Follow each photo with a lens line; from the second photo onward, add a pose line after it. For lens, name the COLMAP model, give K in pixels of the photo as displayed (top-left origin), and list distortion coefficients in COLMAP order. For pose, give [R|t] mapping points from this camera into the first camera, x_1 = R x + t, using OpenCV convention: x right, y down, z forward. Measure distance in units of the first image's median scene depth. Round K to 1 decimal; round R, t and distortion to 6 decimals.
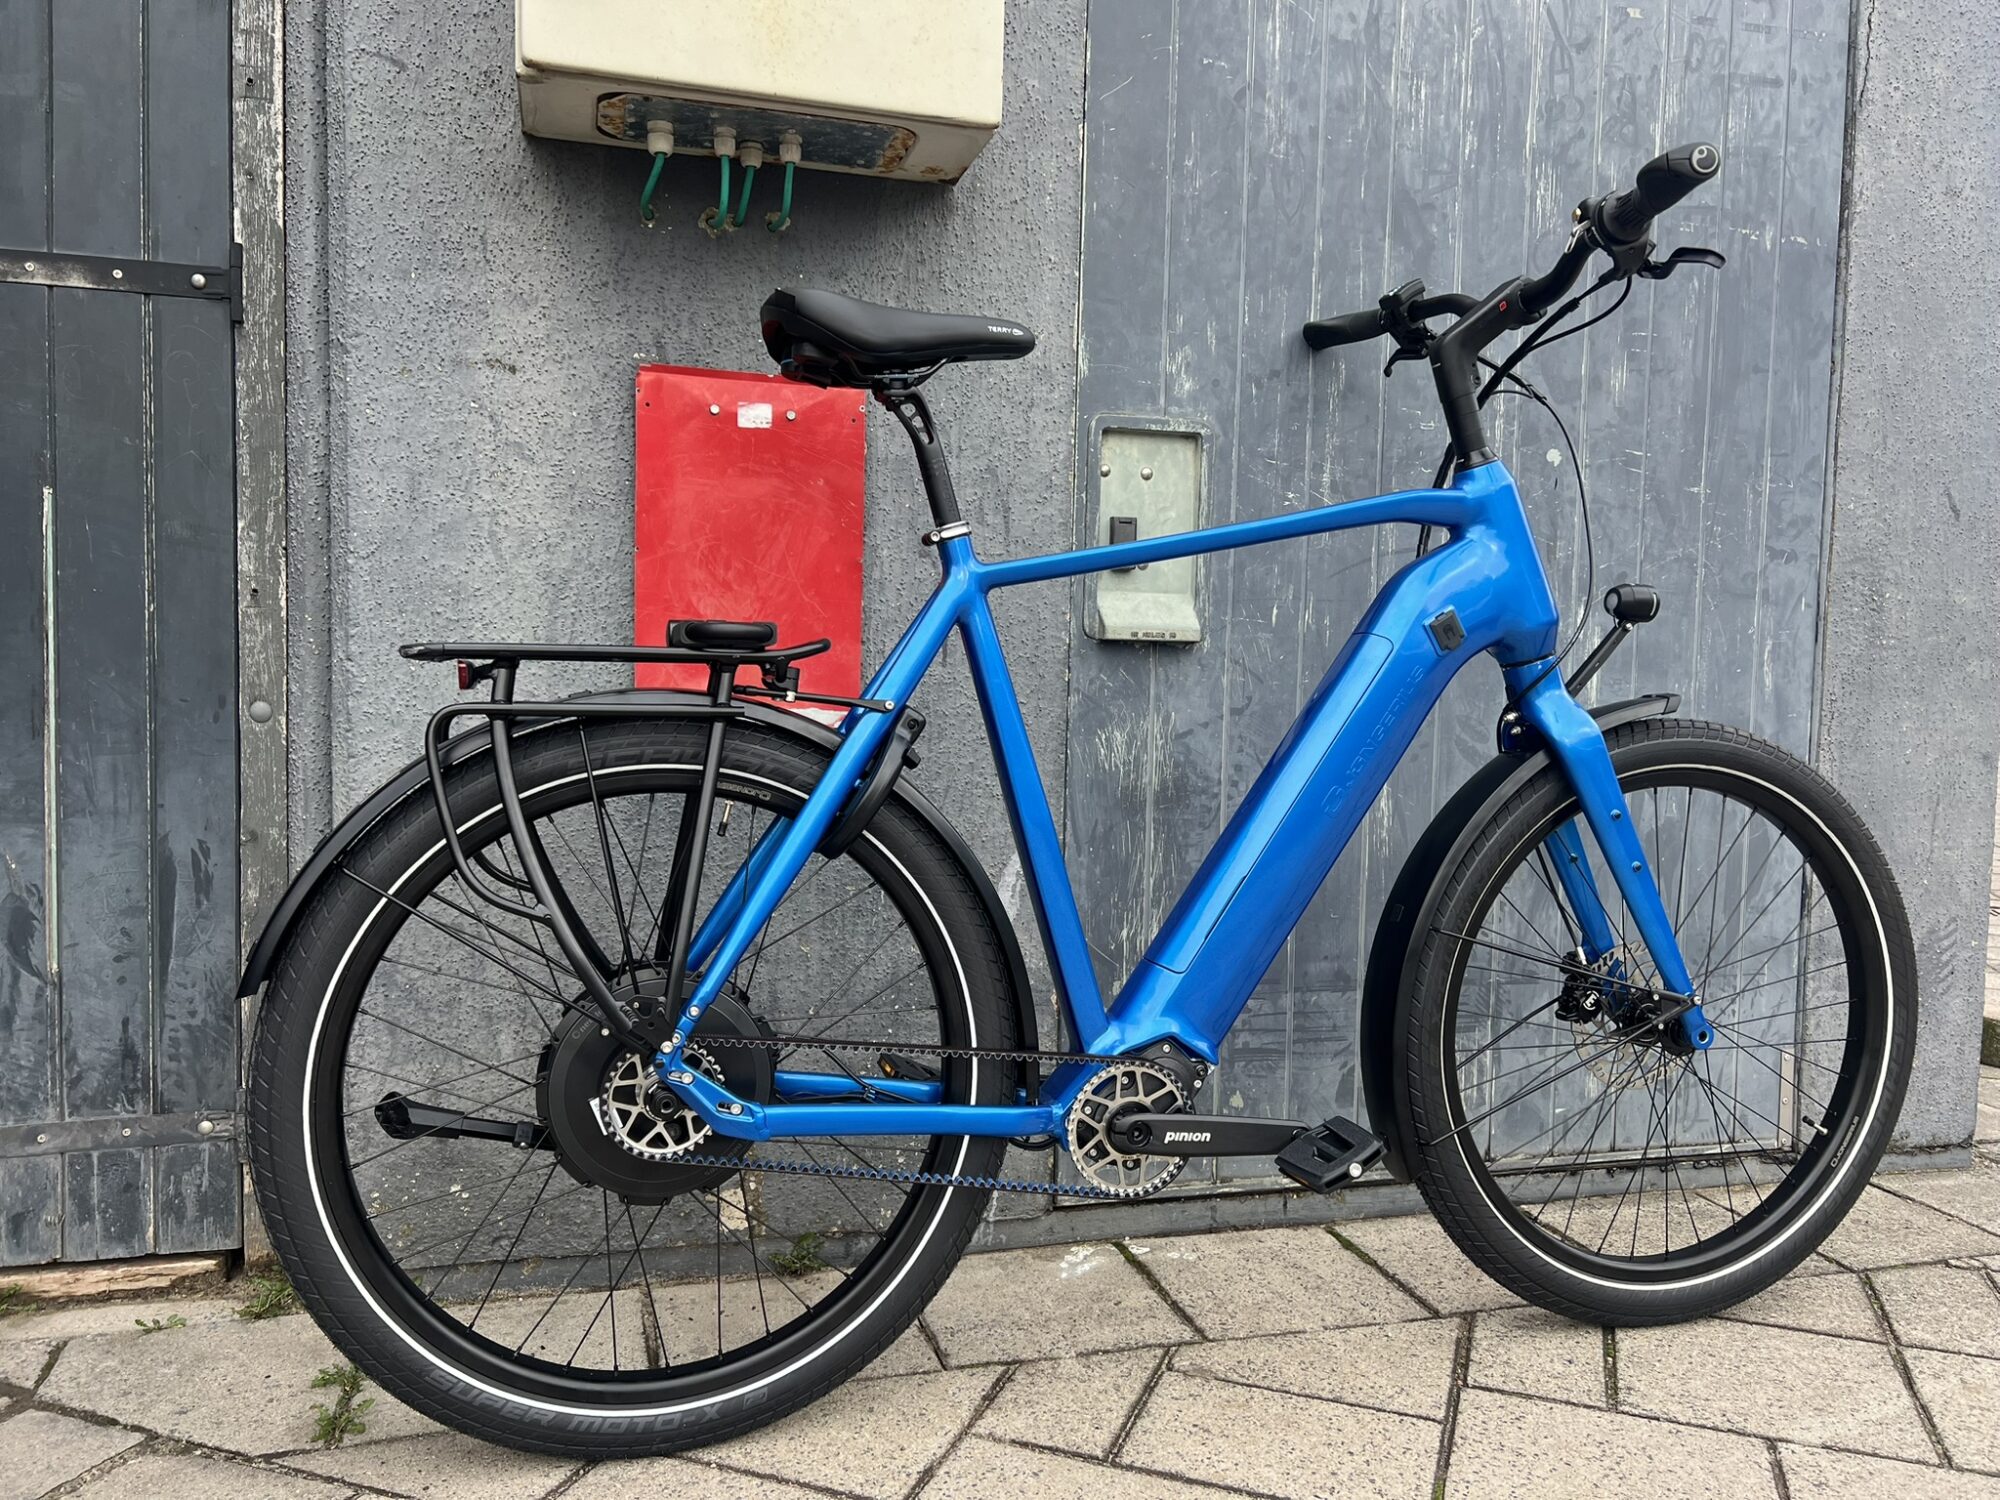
lens RADIAL K [[1520.3, 0, 1012.4], [0, 1520.3, 748.5], [0, 0, 1]] dist [0.024091, -0.019958]
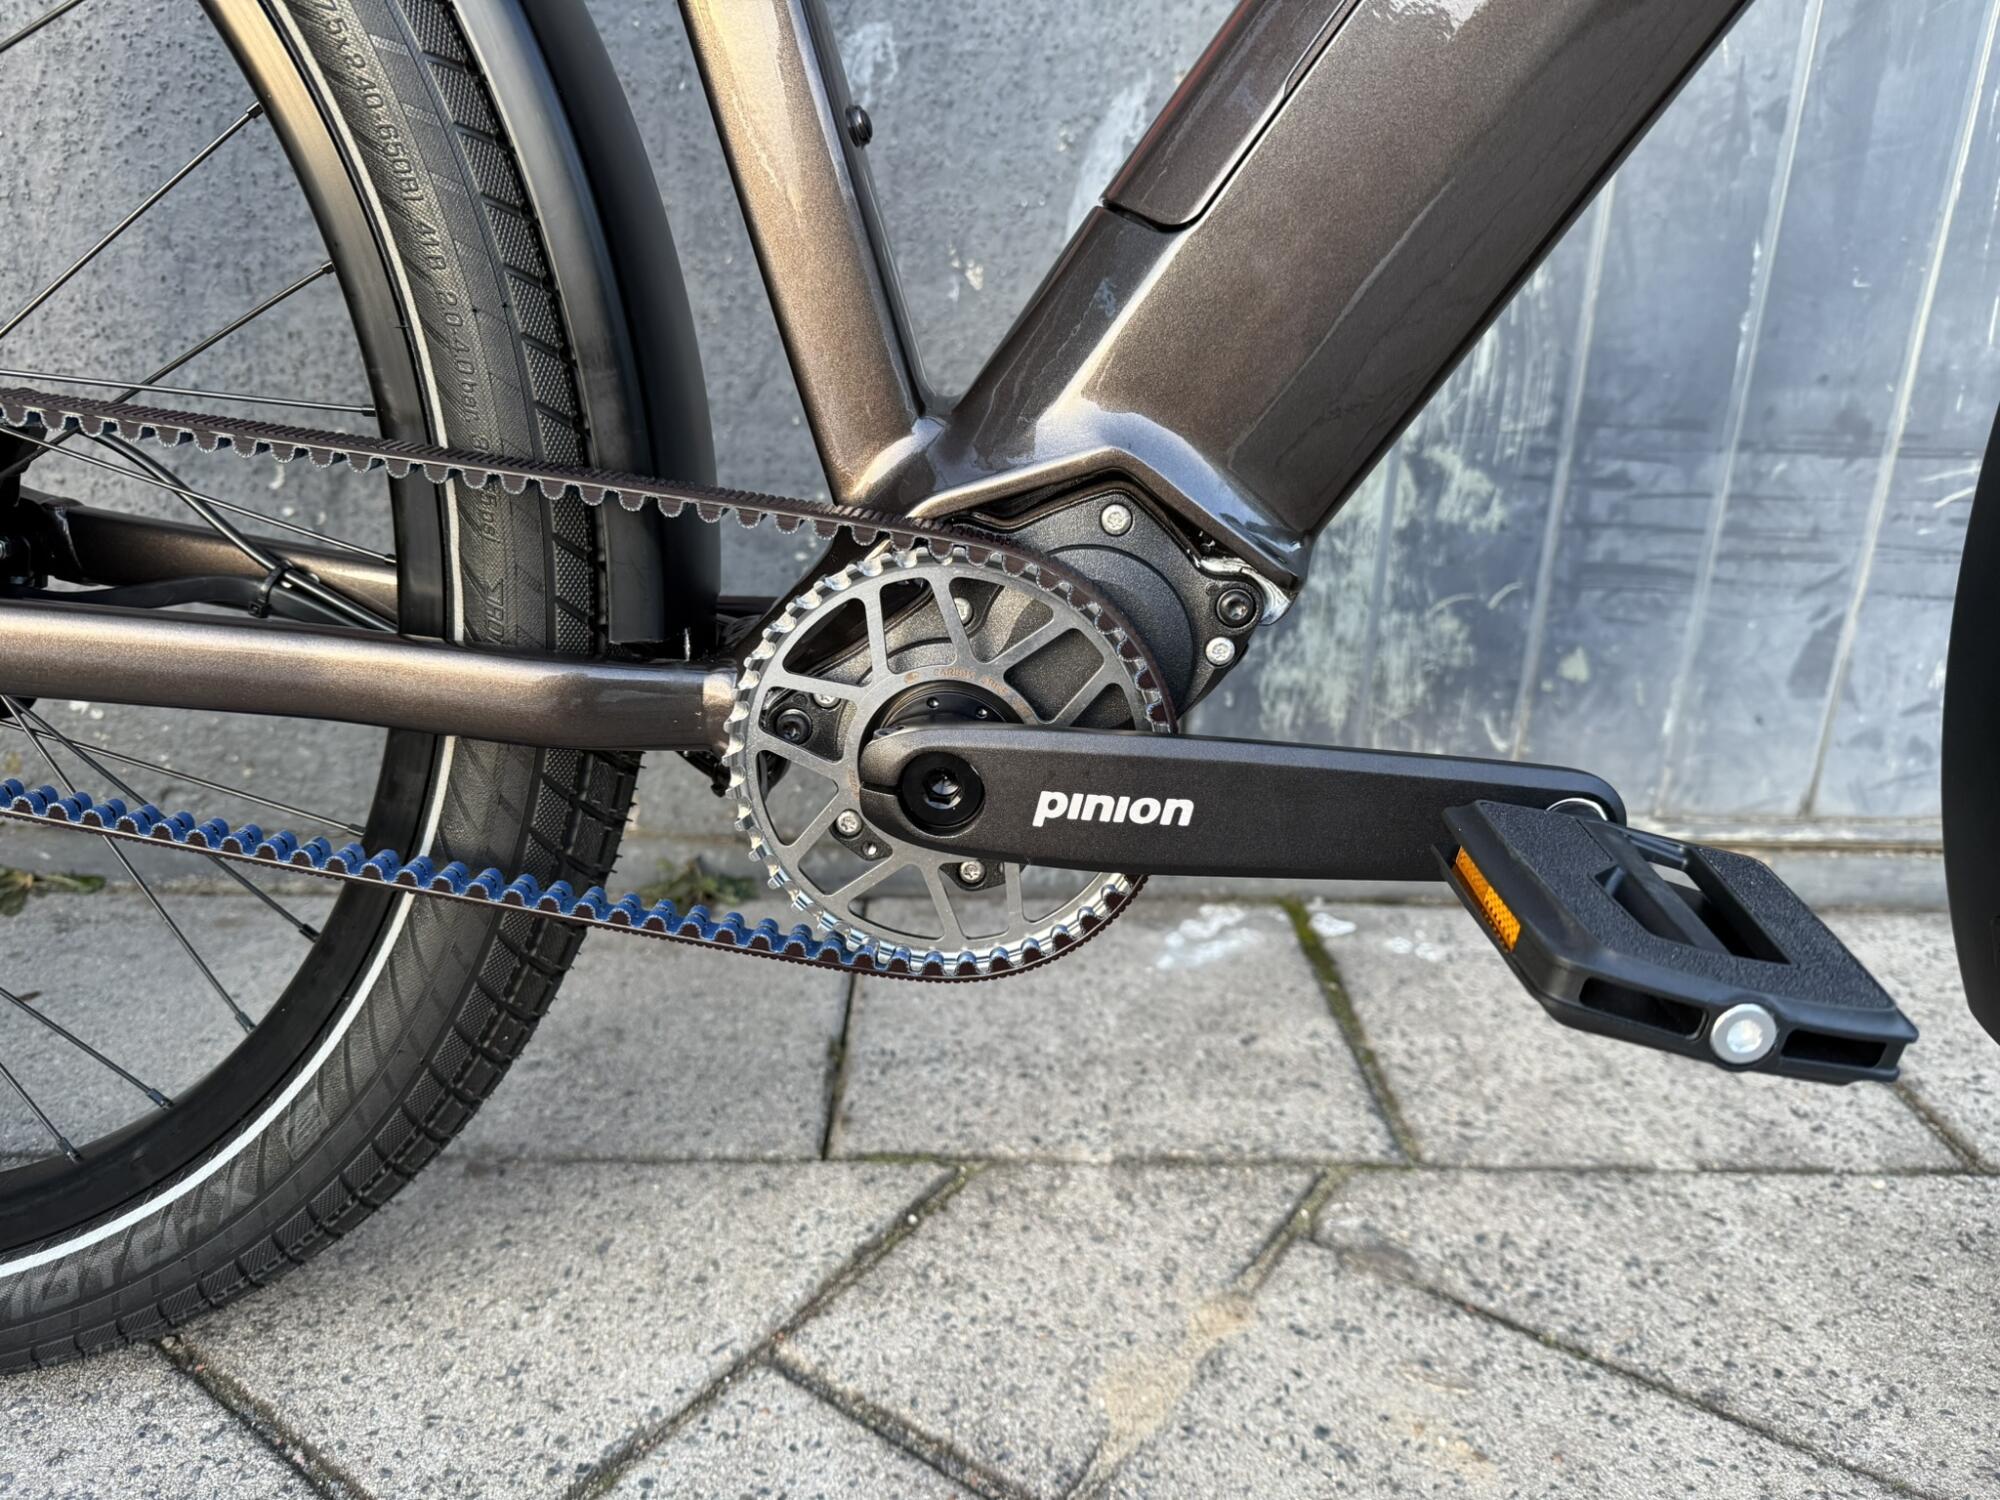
lens RADIAL K [[1431.0, 0, 1016.0], [0, 1431.0, 778.1], [0, 0, 1]] dist [0.025169, -0.043551]
pose [[0.966145, 0.096476, -0.239284, 0.093434], [-0.019116, 0.951672, 0.306519, 0.135237], [0.257291, -0.291568, 0.921298, 0.549568]]
